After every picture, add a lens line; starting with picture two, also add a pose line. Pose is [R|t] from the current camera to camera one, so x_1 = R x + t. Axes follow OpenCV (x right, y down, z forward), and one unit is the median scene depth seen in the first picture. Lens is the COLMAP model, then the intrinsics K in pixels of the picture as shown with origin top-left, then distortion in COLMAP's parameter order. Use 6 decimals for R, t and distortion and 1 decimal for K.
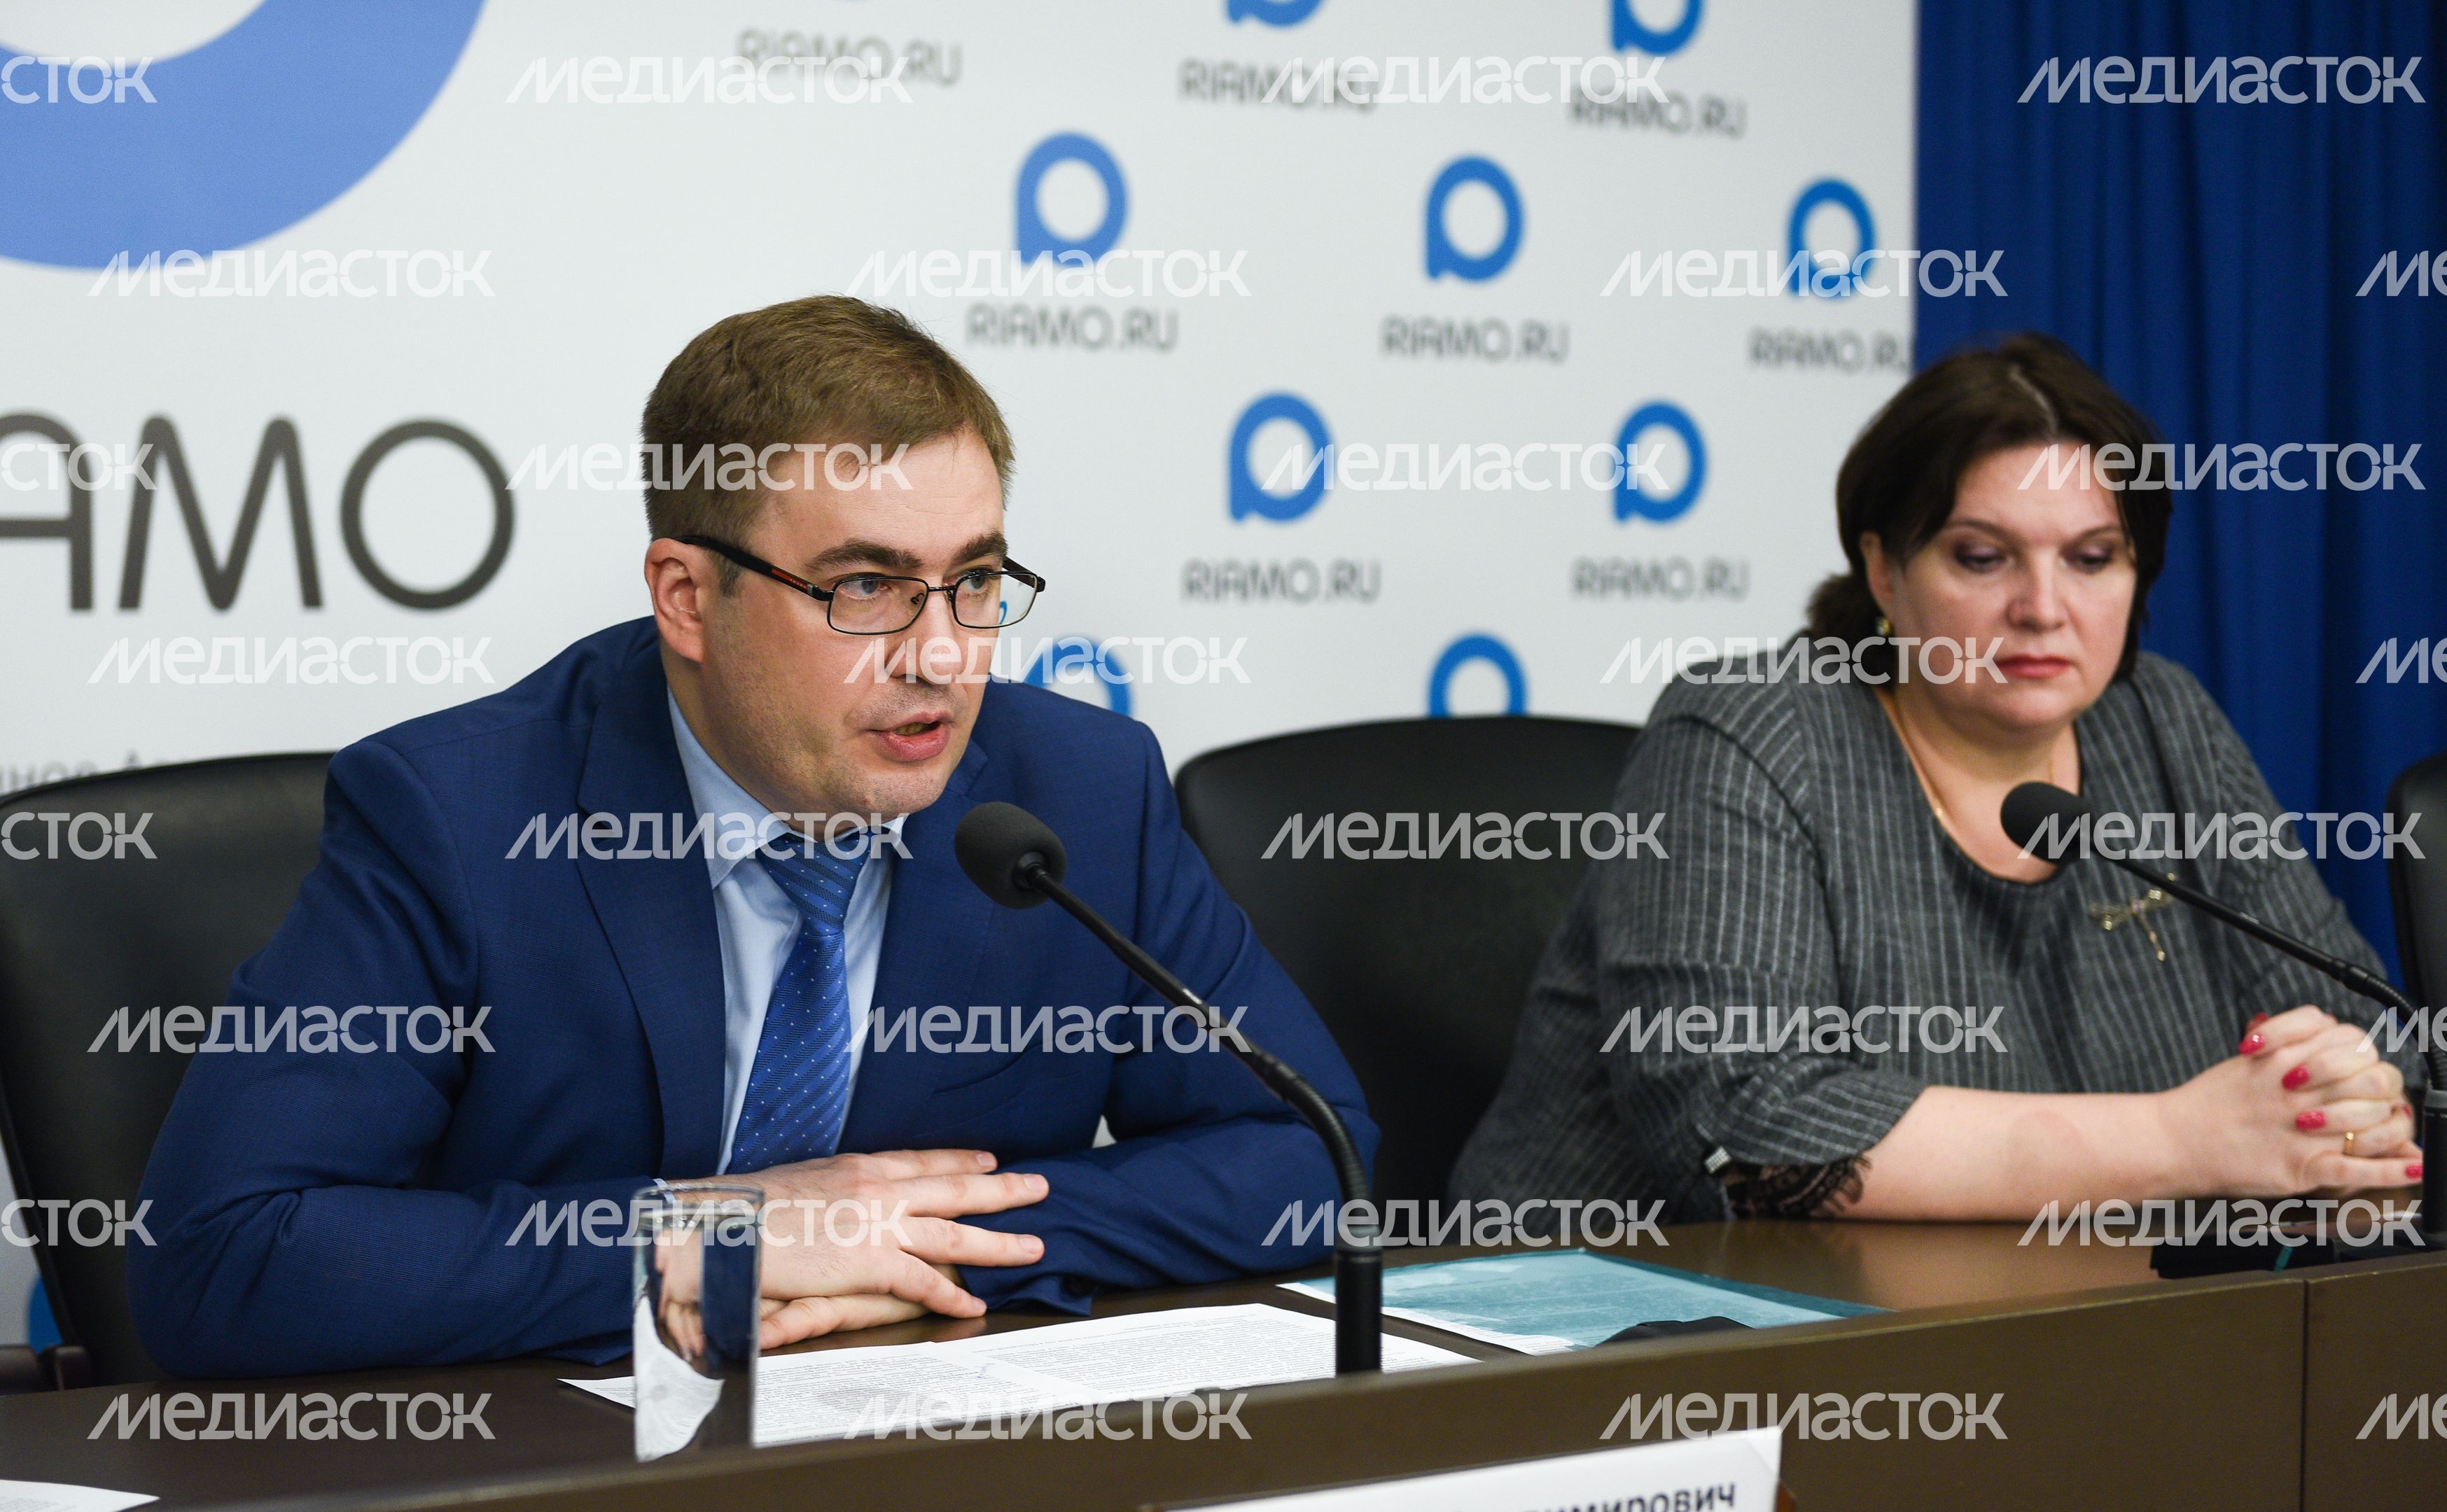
lens RADIAL K [[4520.9, 0, 1229.5], [0, 4520.9, 724.8], [0, 0, 1]] dist [-0.062120, 0.000000]
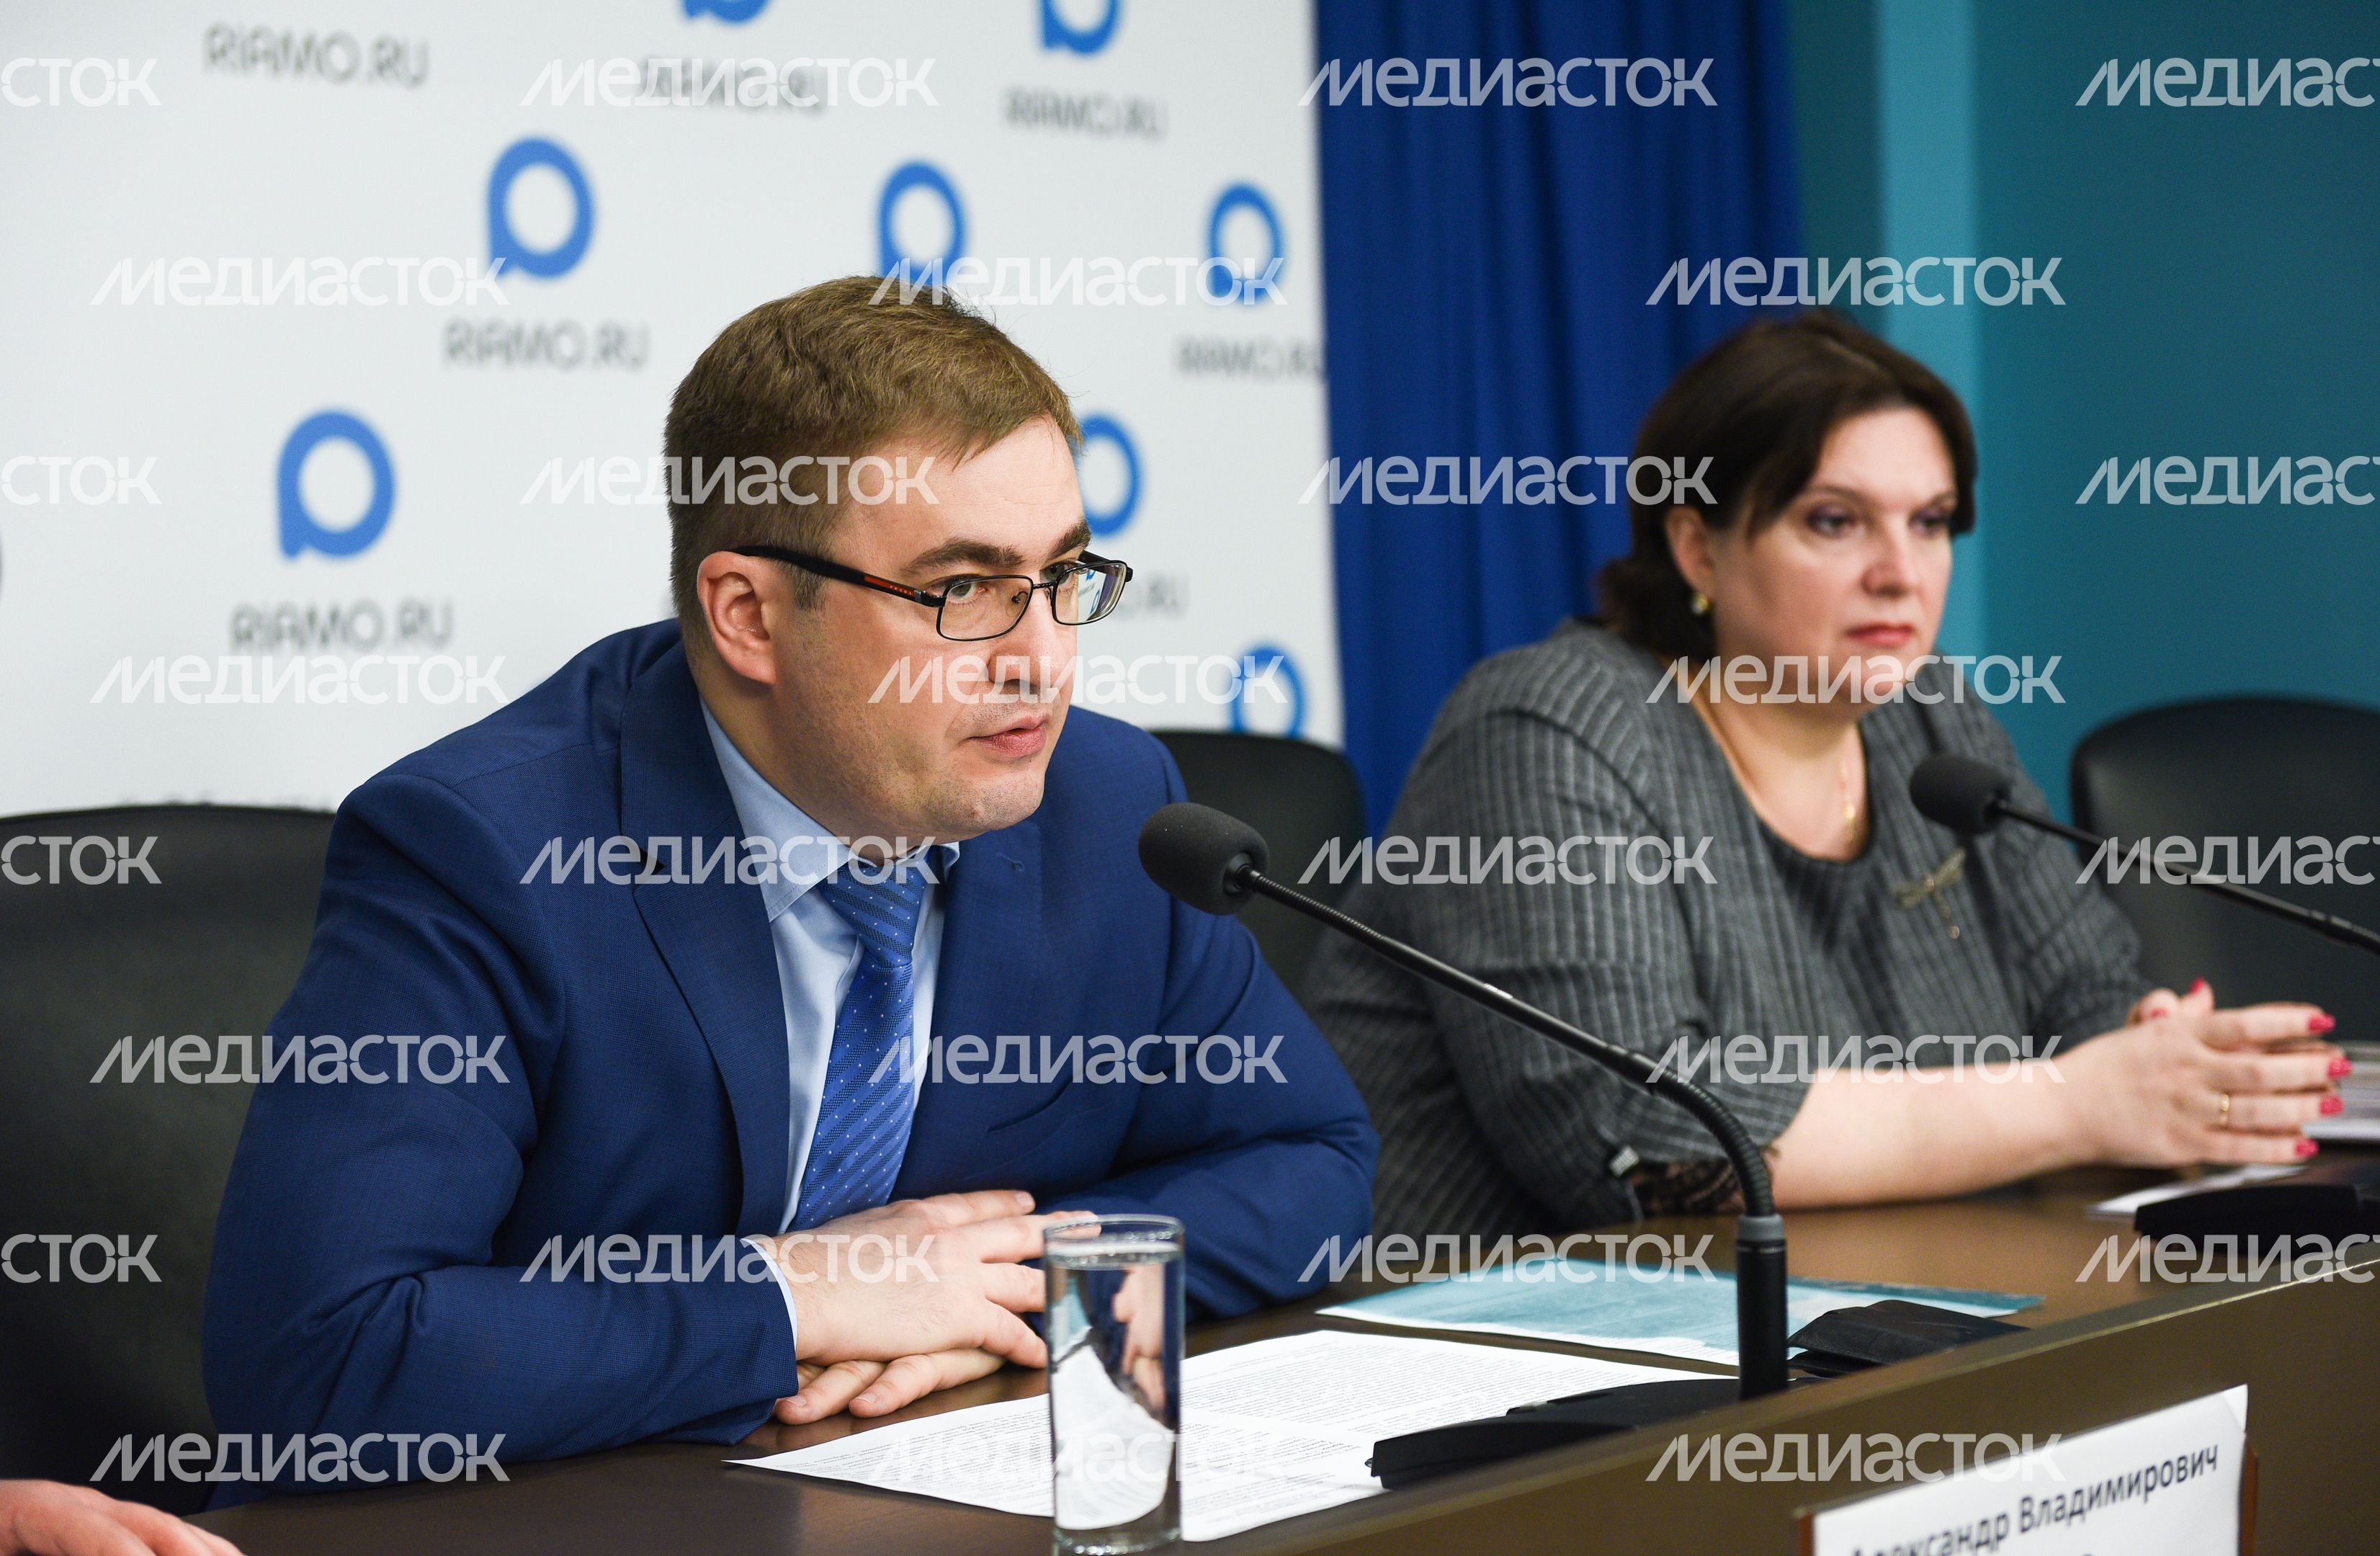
lens RADIAL K [[4770.1, 0, 1170.8], [0, 4770.1, 763.8], [0, 0, 1]] dist [-0.094636, 0.000000]
pose [[0.976680, -0.048289, 0.209201, -0.232999], [0.048627, 0.998811, 0.003529, 0.003608], [-0.209122, 0.006727, 0.977866, 0.023898]]
